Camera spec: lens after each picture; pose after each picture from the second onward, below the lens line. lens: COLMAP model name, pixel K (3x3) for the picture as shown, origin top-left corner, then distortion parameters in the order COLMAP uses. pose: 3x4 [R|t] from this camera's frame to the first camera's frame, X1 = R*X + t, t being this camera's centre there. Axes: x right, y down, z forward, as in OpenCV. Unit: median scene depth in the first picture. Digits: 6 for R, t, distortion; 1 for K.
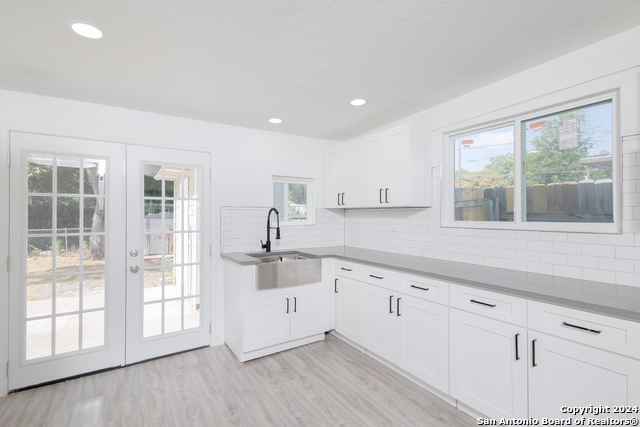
lens RADIAL K [[292.8, 0, 318.2], [0, 292.8, 214.2], [0, 0, 1]] dist [0.018385, -0.007181]
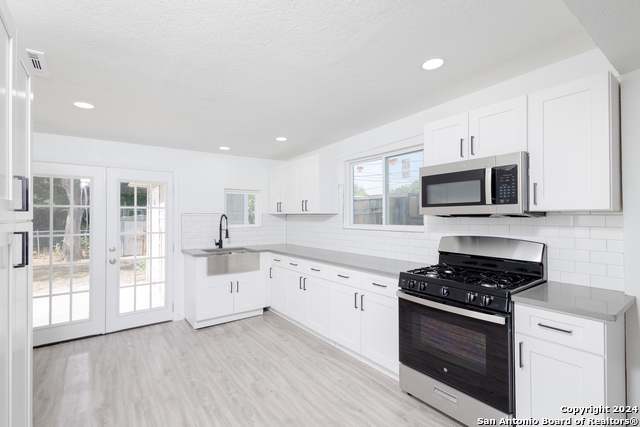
lens RADIAL K [[292.8, 0, 318.2], [0, 292.8, 214.2], [0, 0, 1]] dist [0.018385, -0.007181]
pose [[0.997917, -0.000316, 0.064505, 0.210231], [0.000694, 0.999983, -0.005839, -0.016113], [-0.064502, 0.005872, 0.997900, -0.379096]]
